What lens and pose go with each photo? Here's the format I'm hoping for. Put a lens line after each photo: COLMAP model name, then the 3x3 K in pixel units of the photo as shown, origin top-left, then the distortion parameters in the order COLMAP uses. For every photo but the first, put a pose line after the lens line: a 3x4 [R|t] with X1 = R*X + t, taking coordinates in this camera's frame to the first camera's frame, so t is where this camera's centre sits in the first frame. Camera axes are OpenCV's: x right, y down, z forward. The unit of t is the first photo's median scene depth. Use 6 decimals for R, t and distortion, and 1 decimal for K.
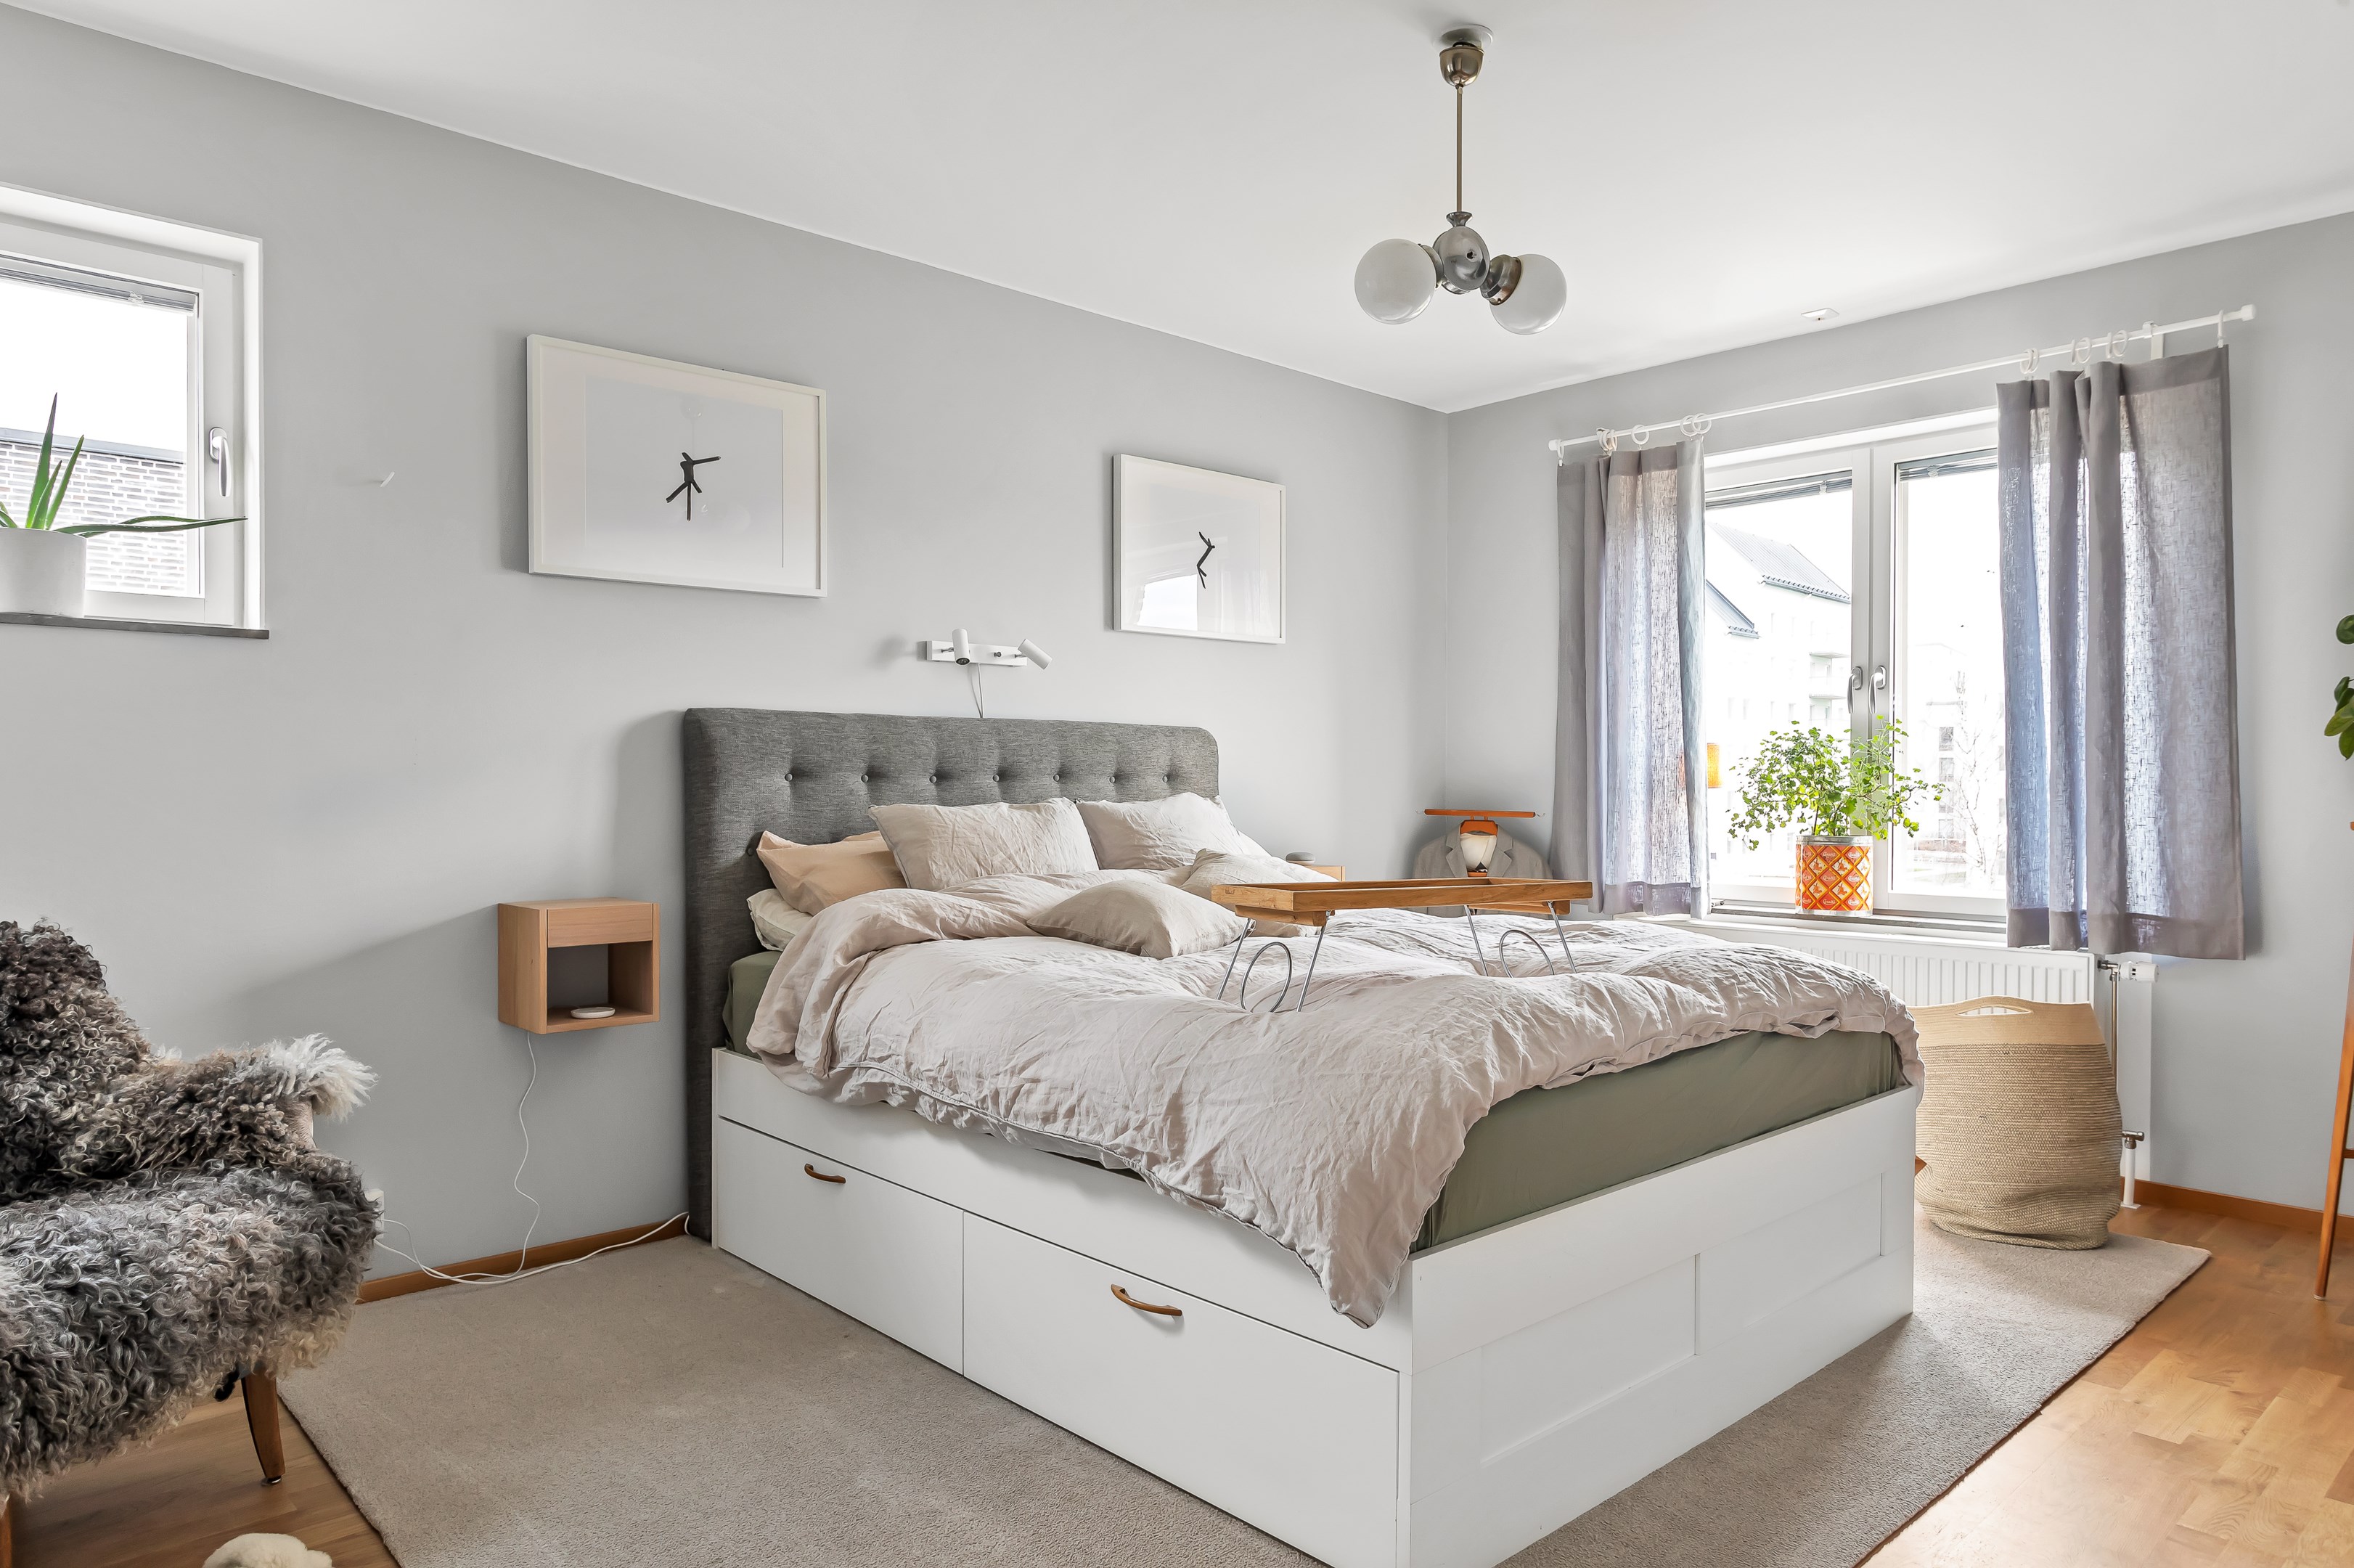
lens RADIAL K [[1463.8, 0, 1173.8], [0, 1463.8, 795.8], [0, 0, 1]] dist [-0.014180, 0.009727]
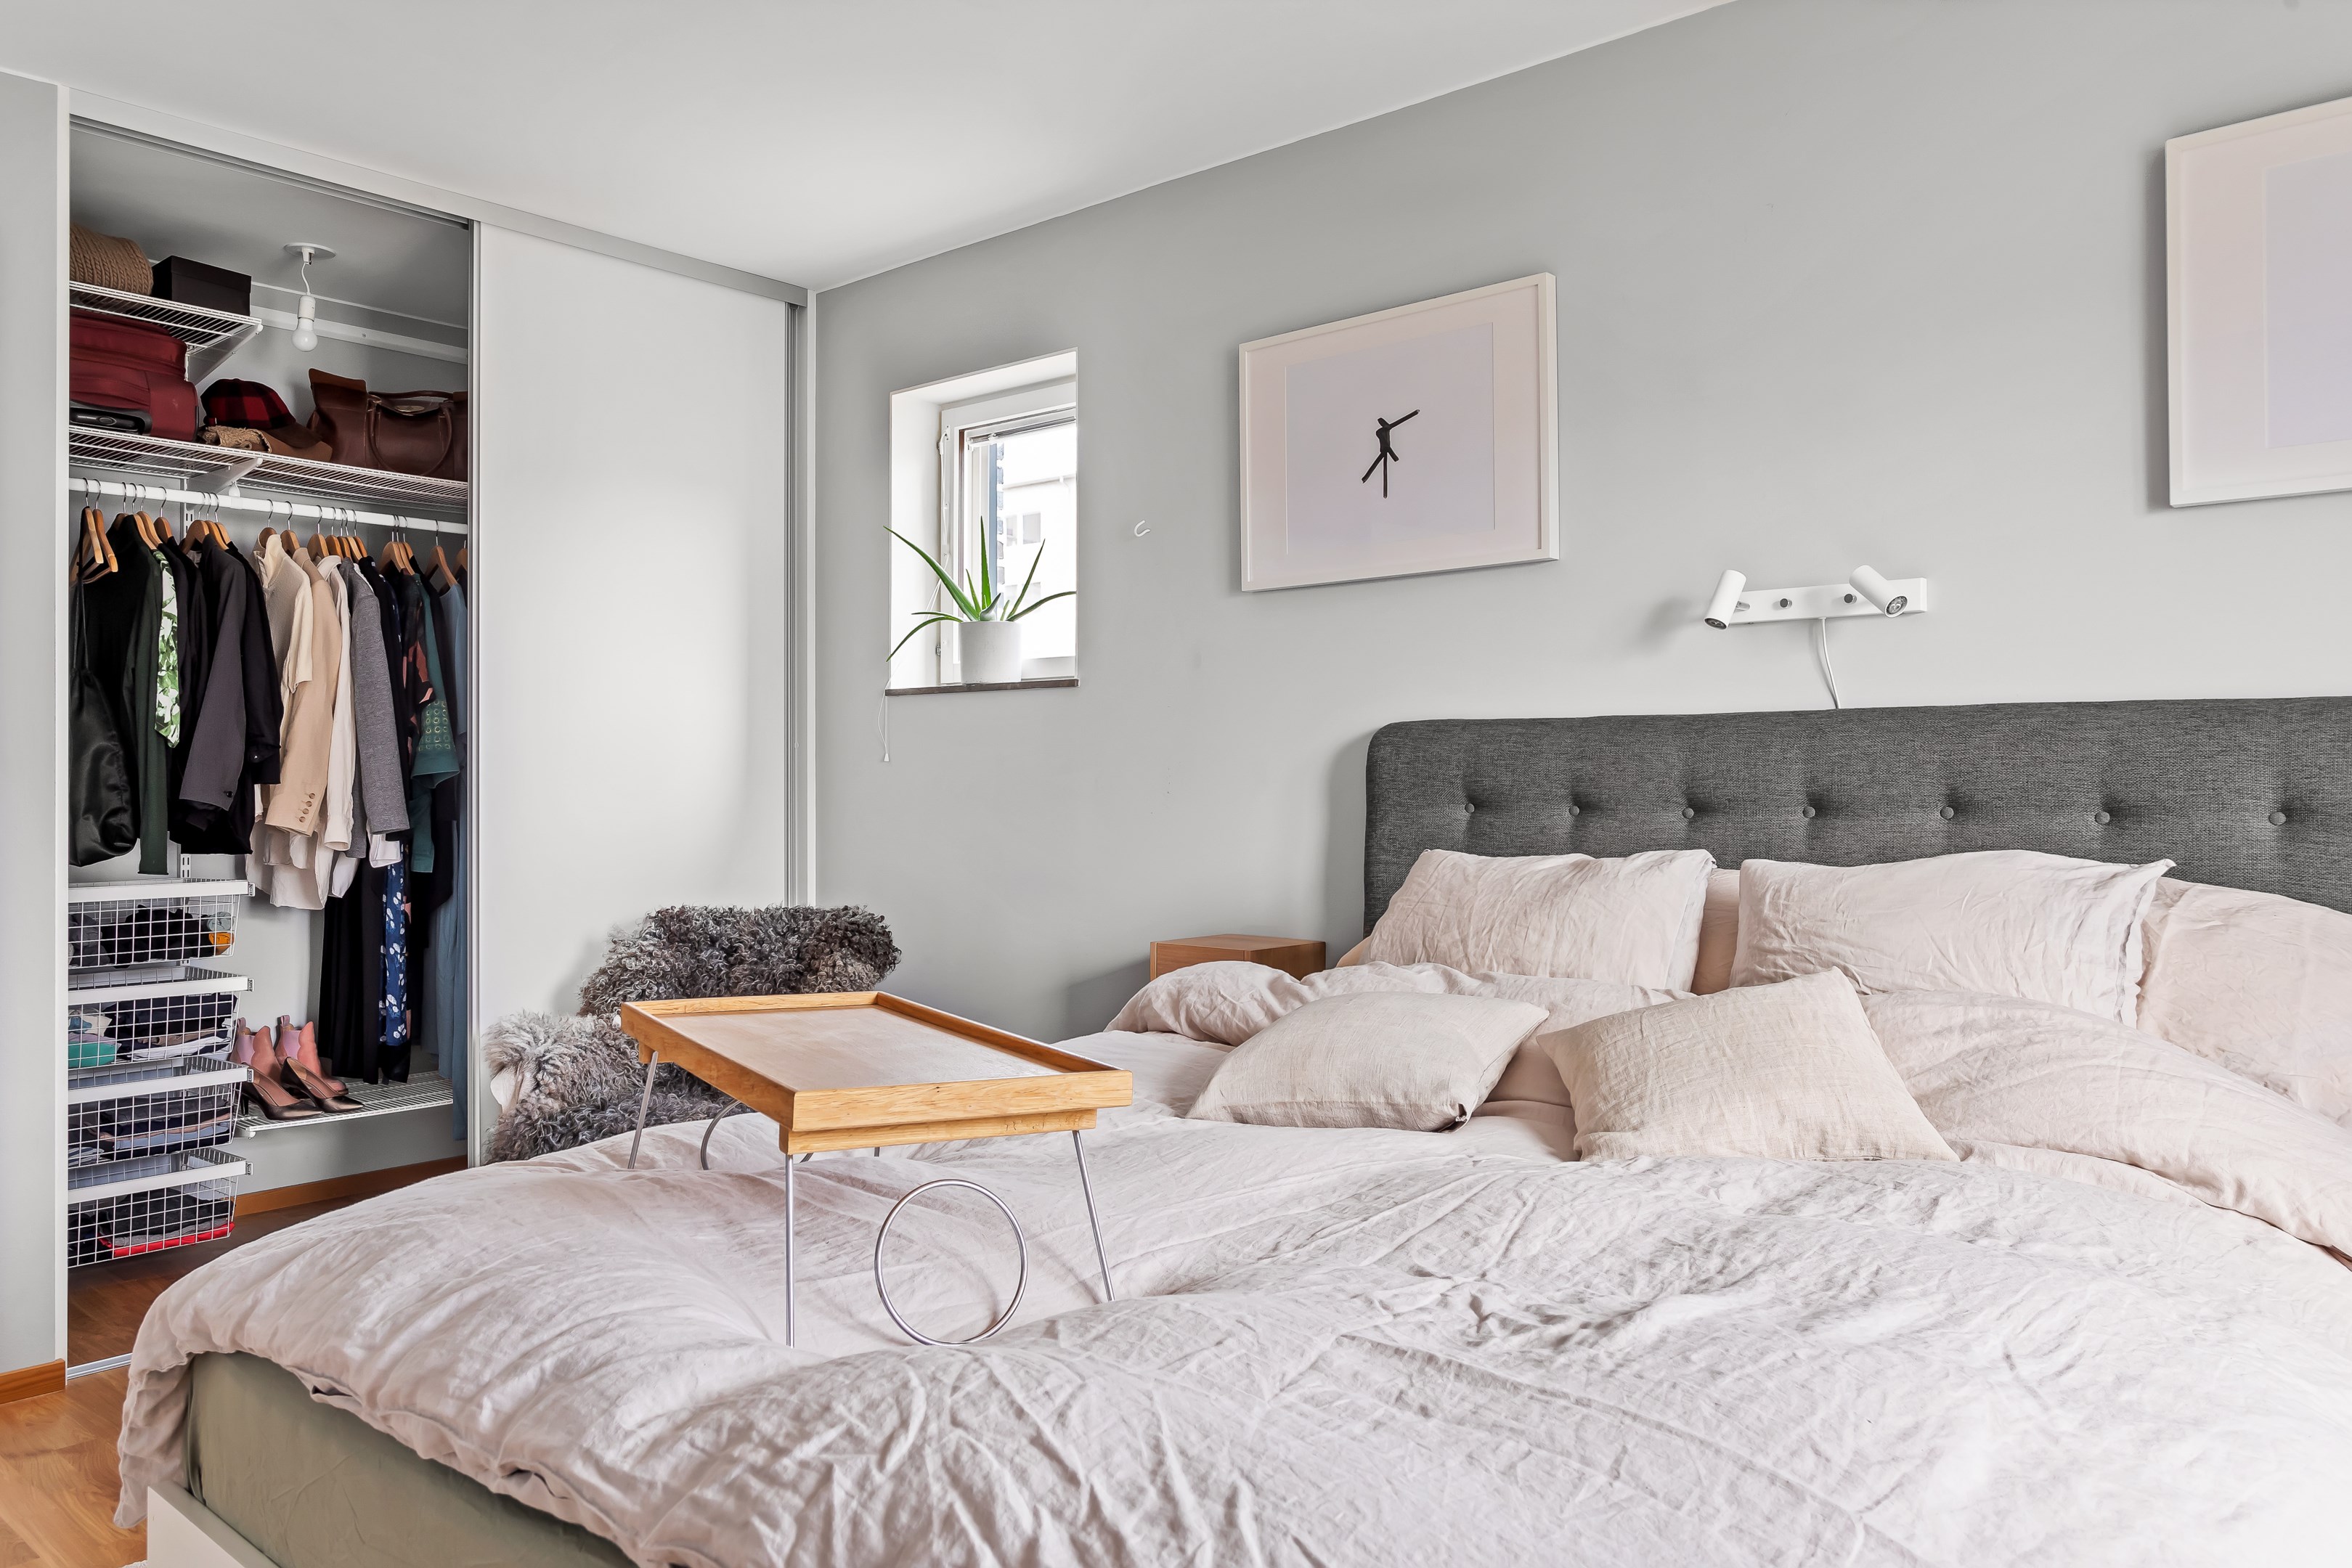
lens RADIAL K [[1628.5, 0, 1178.4], [0, 1628.5, 779.5], [0, 0, 1]] dist [-0.011779, -0.002150]
pose [[0.120351, 0.001098, -0.992731, 0.538976], [-0.006705, 0.999977, 0.000293, -0.025661], [0.992709, 0.006621, 0.120356, 0.723953]]
